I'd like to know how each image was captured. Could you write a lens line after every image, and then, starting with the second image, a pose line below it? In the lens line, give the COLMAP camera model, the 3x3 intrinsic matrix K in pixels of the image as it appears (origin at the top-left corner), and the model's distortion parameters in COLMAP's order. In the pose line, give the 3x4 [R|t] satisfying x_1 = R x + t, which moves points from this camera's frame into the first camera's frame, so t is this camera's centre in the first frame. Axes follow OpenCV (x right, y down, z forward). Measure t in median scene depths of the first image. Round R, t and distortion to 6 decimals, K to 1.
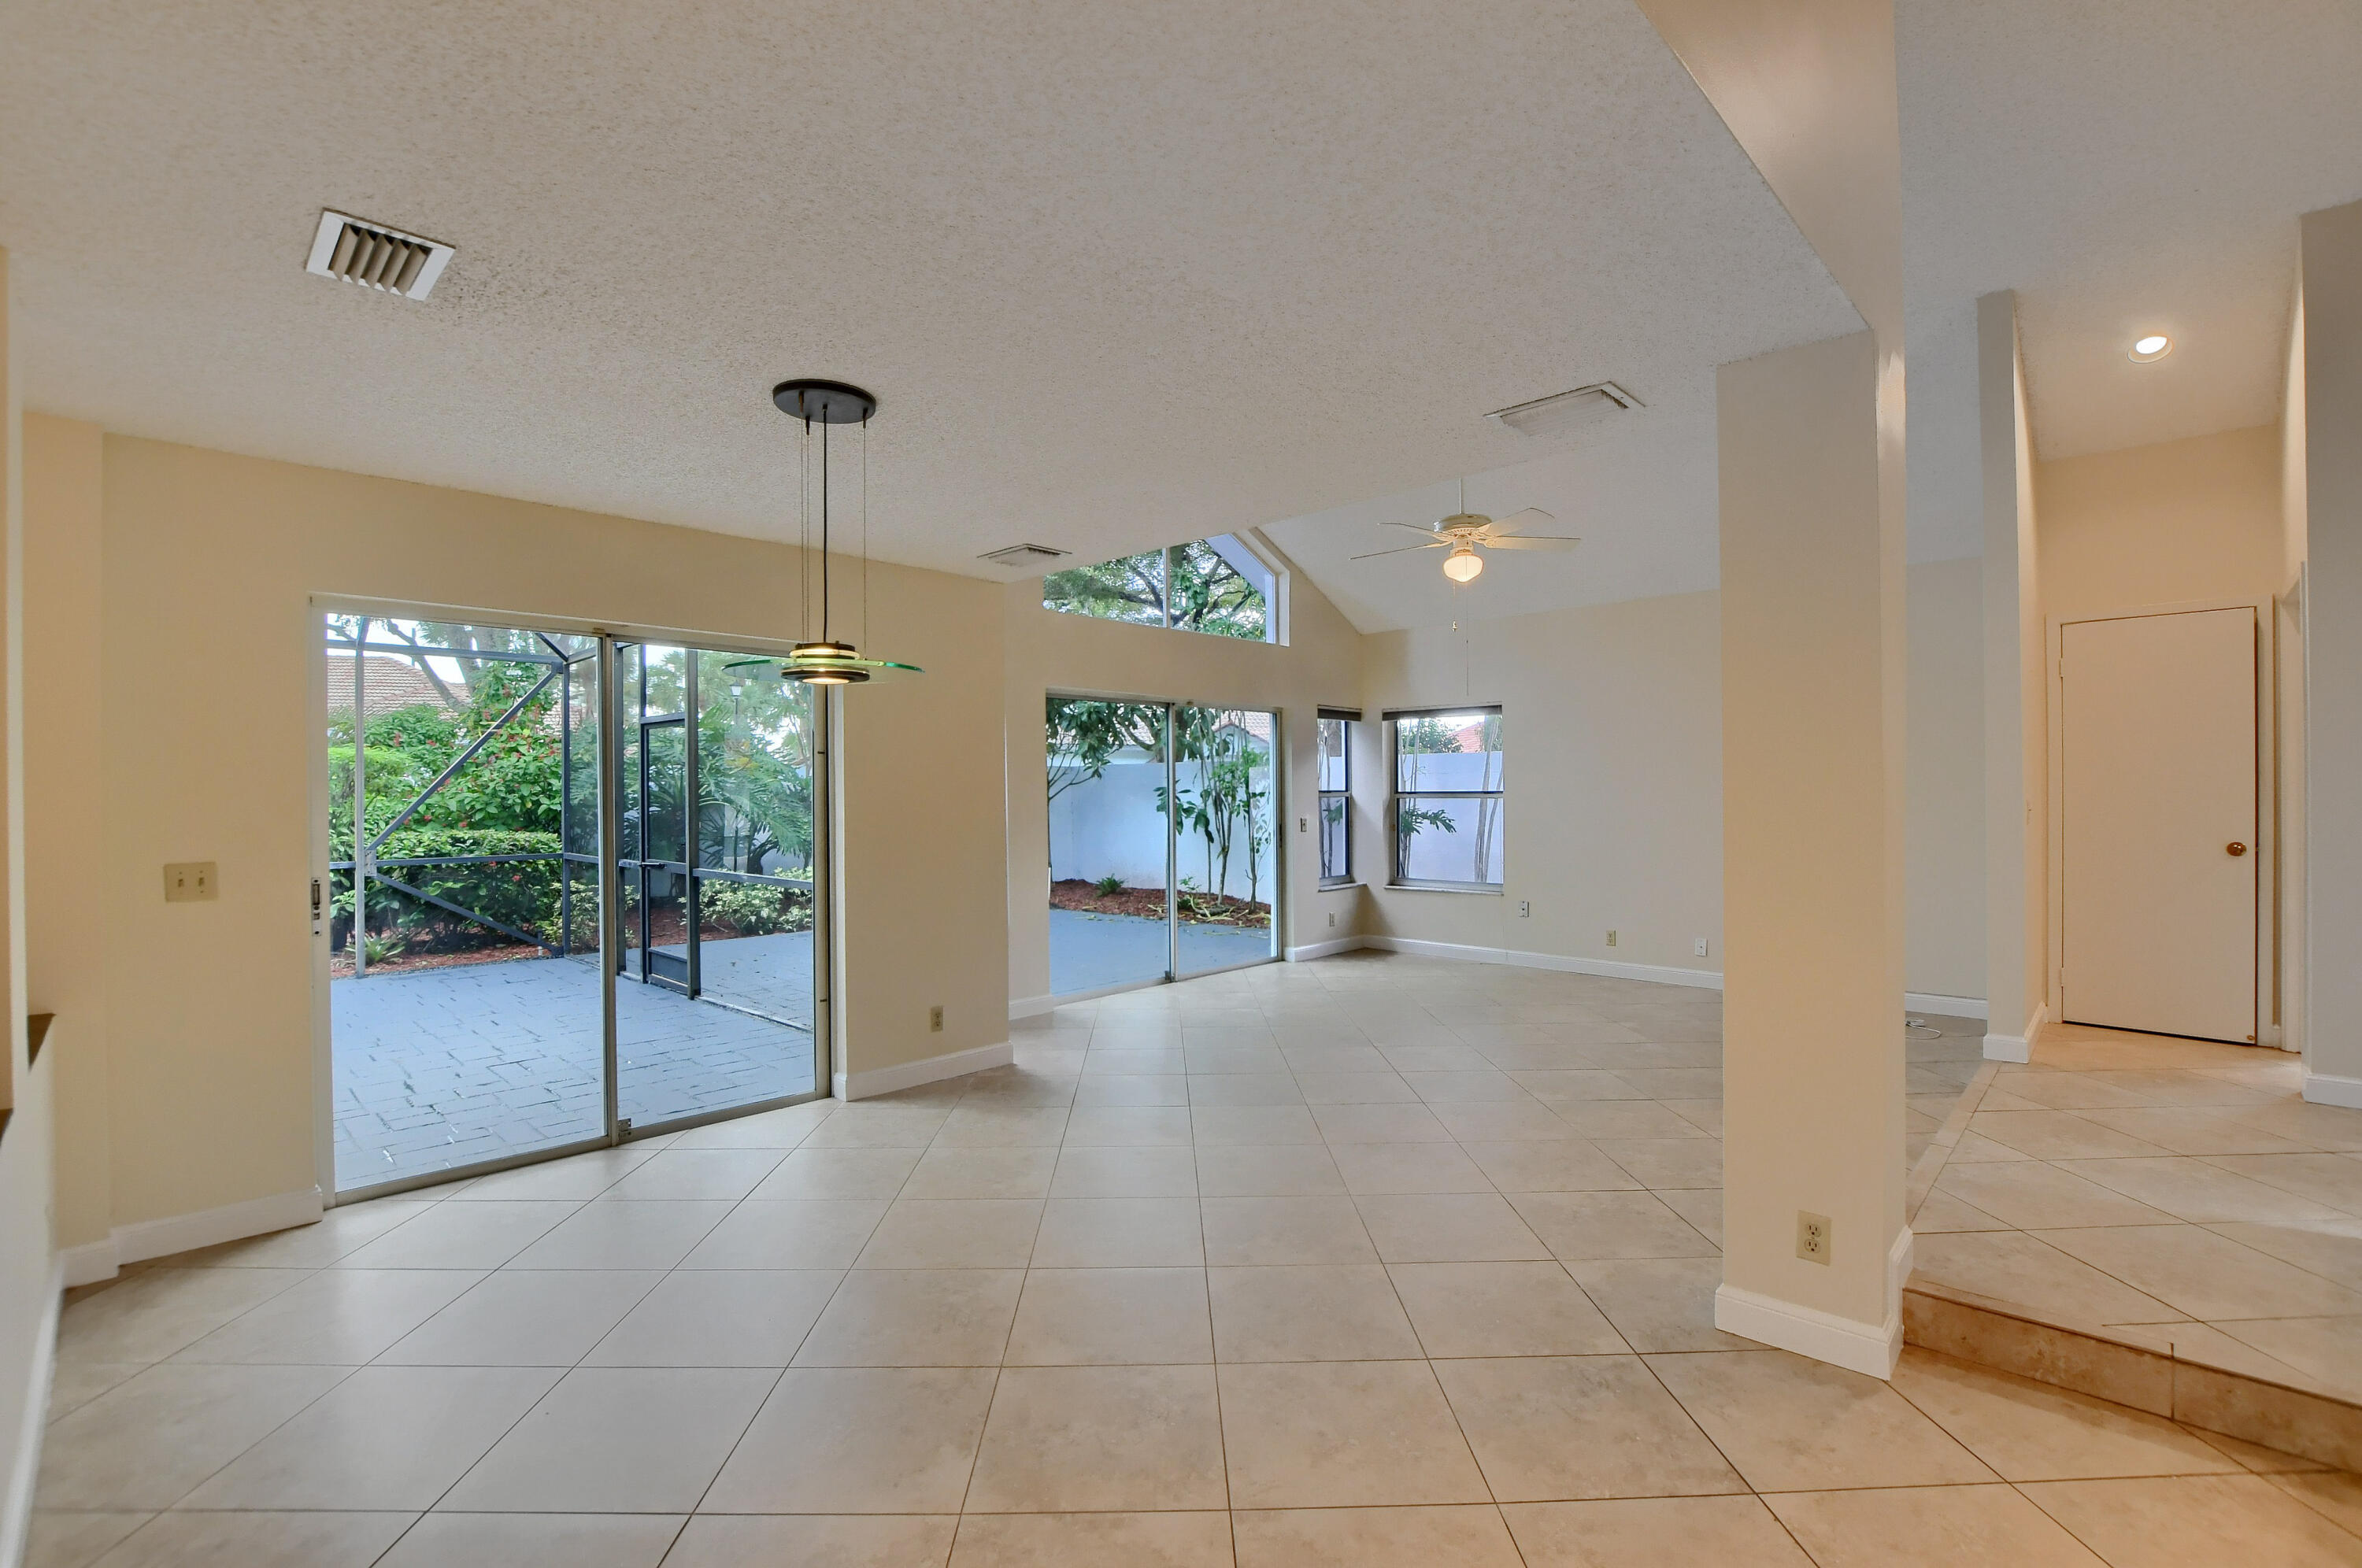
lens RADIAL K [[1035.0, 0, 1172.1], [0, 1035.0, 793.7], [0, 0, 1]] dist [-0.028440, 0.000610]
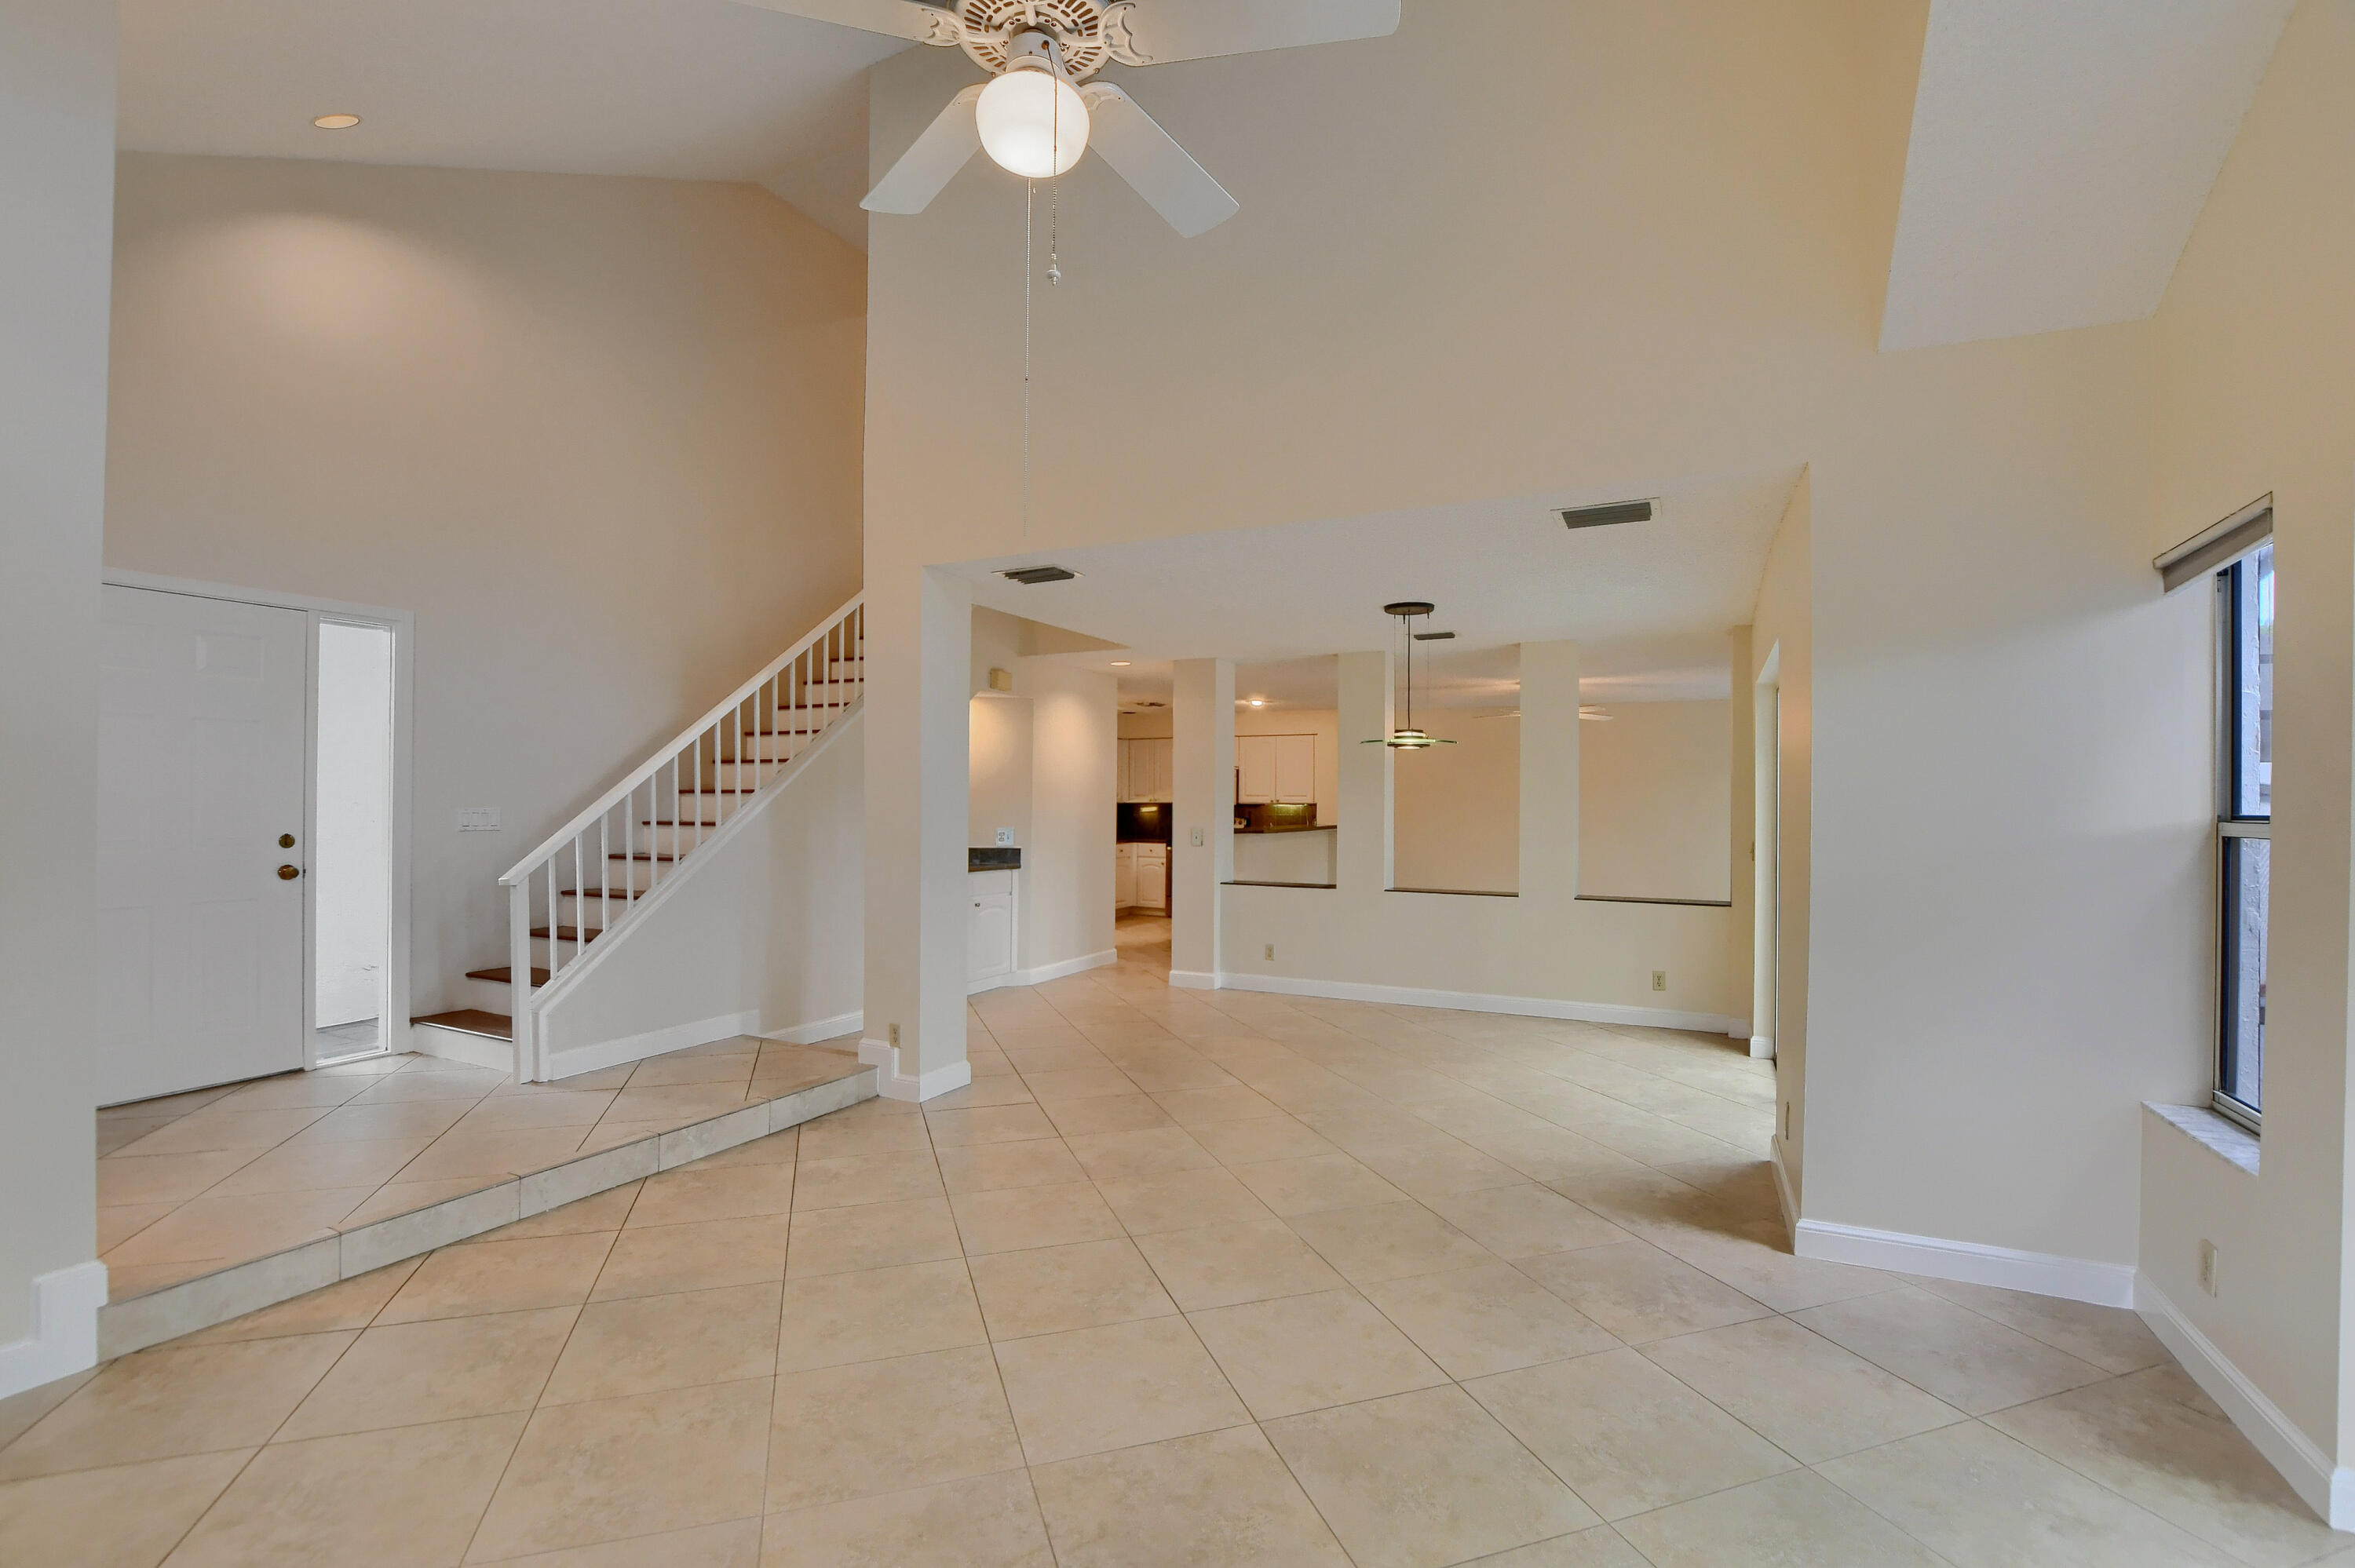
lens RADIAL K [[1037.0, 0, 1171.1], [0, 1037.0, 791.0], [0, 0, 1]] dist [-0.032180, 0.003602]
pose [[-0.953348, -0.005239, -0.301829, 0.234074], [-0.003593, 0.999975, -0.006009, -0.003324], [0.301853, -0.004645, -0.953343, 0.909945]]
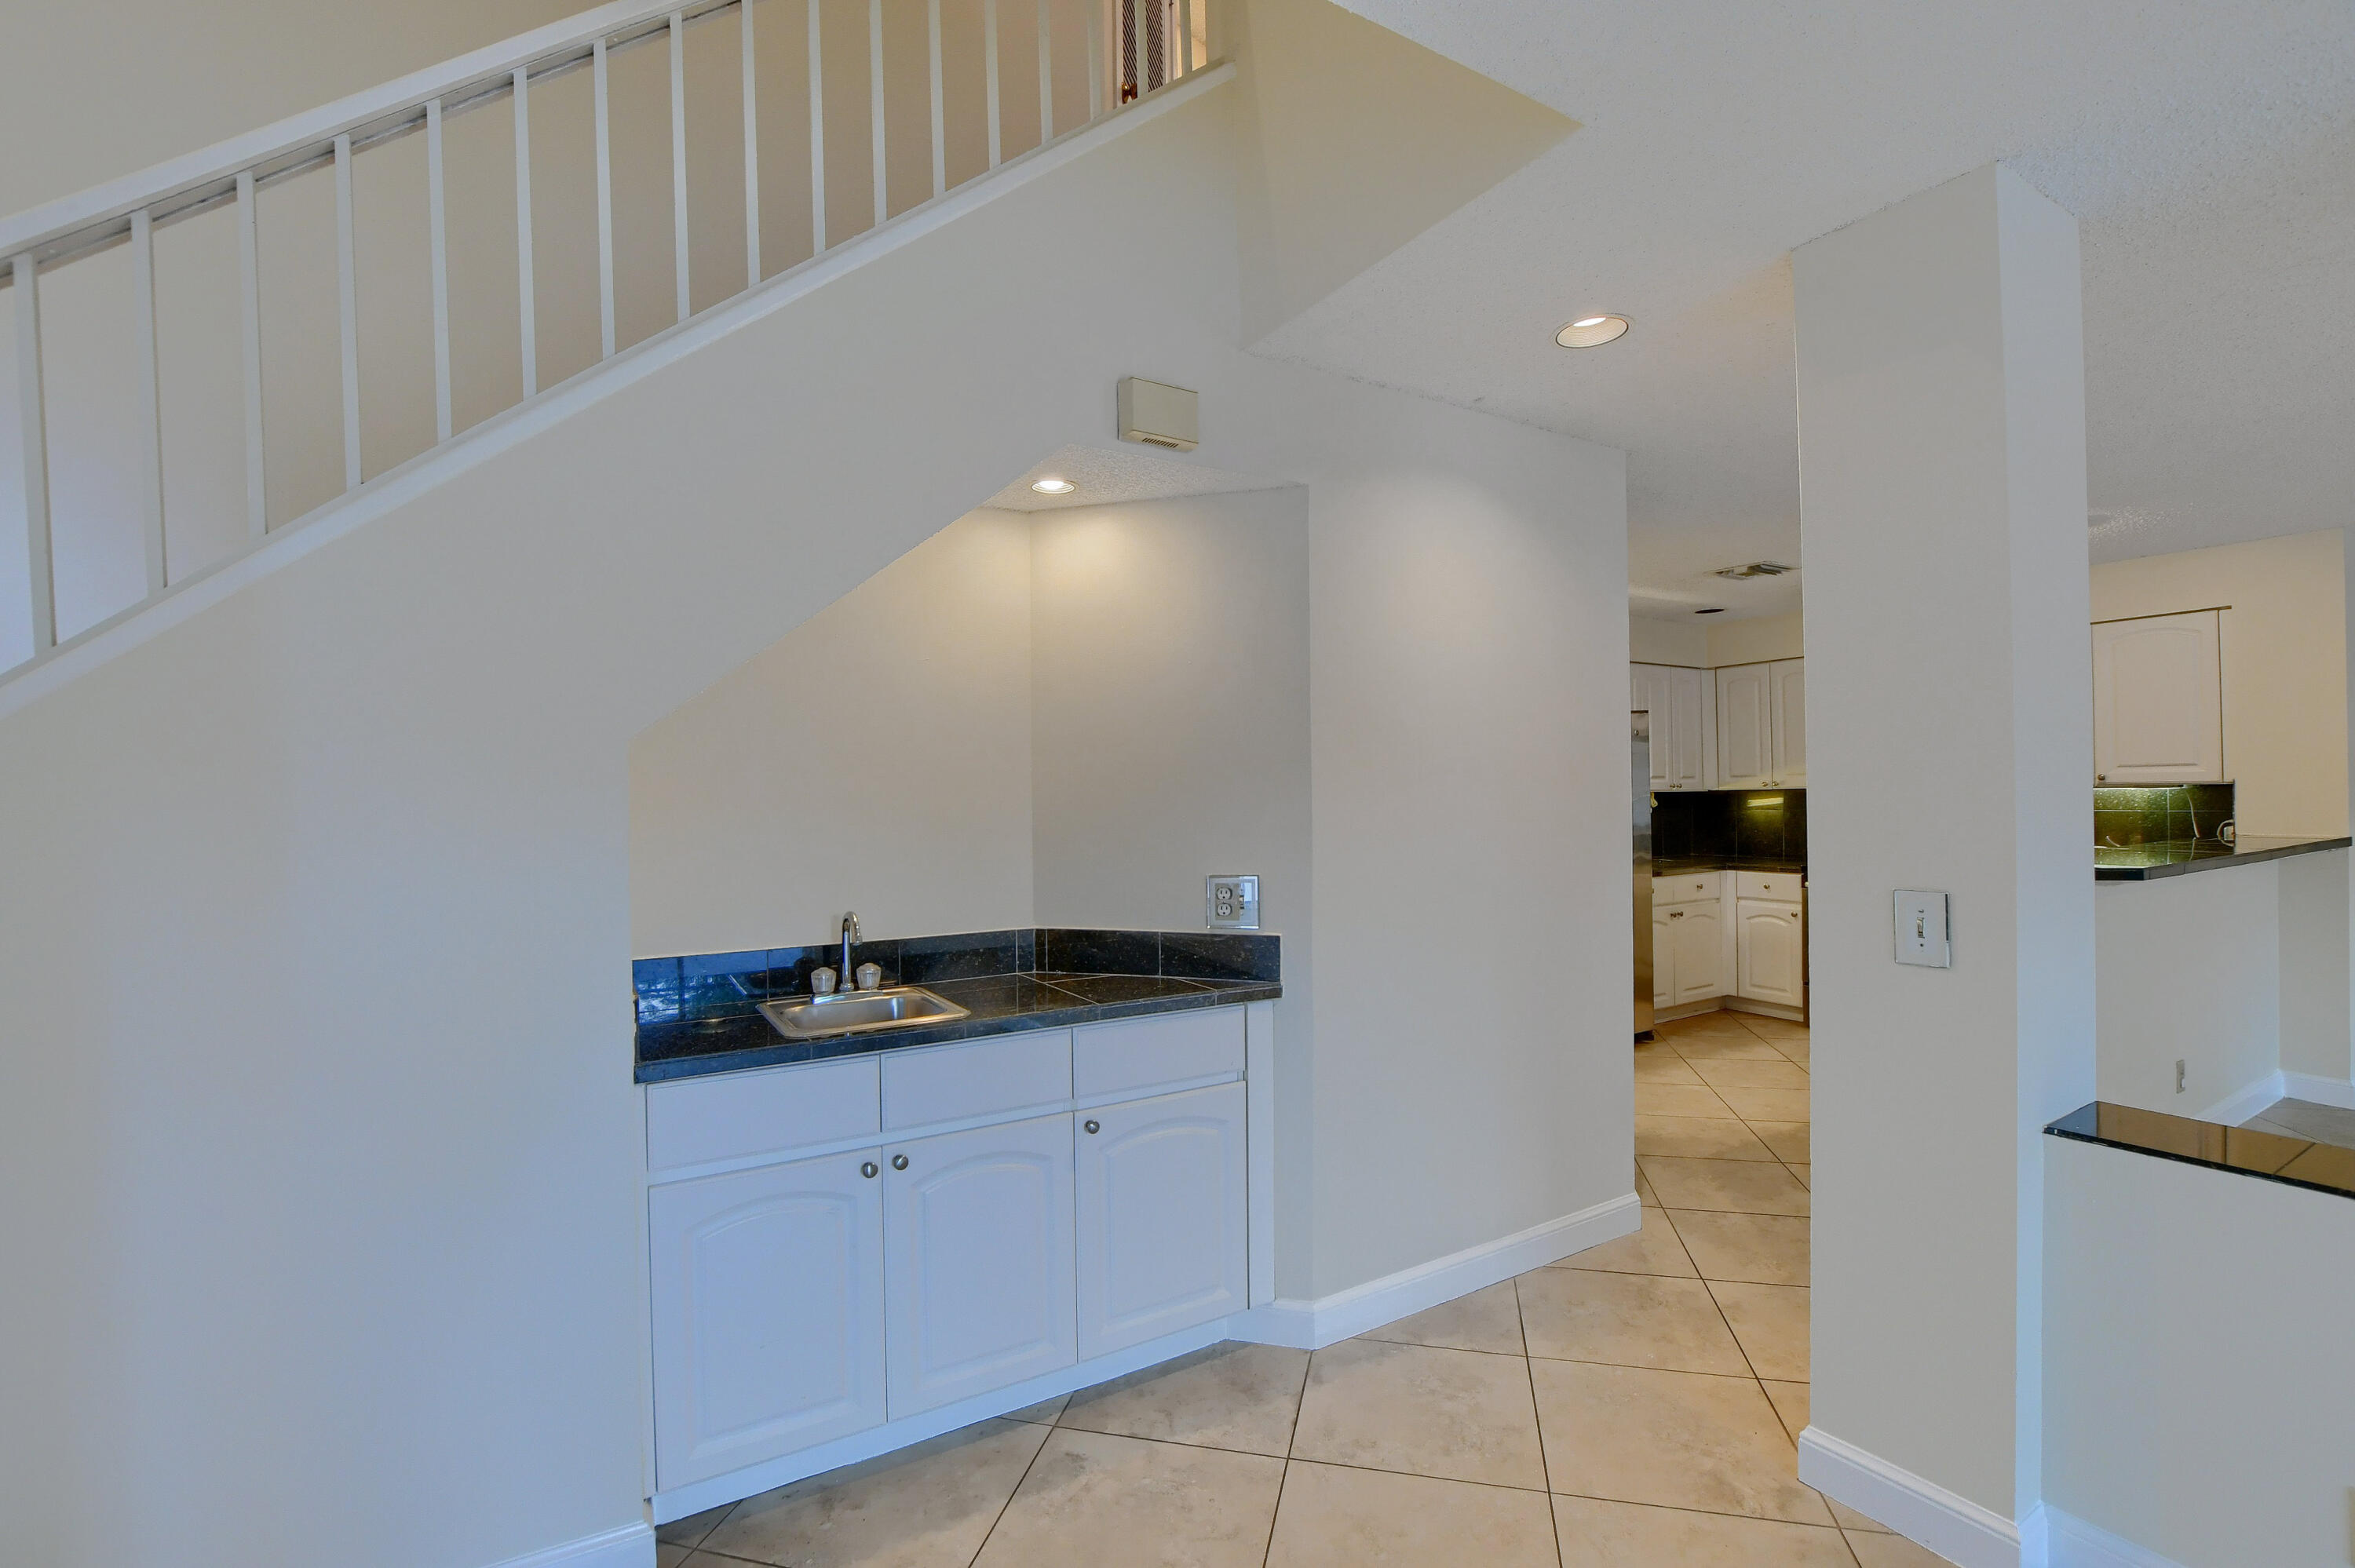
lens RADIAL K [[1037.0, 0, 1171.1], [0, 1037.0, 791.0], [0, 0, 1]] dist [-0.032180, 0.003602]
pose [[-0.966434, 0.020759, 0.256076, 0.035187], [0.020729, 0.999781, -0.002818, -0.000956], [-0.256078, 0.002585, -0.966653, 0.298877]]
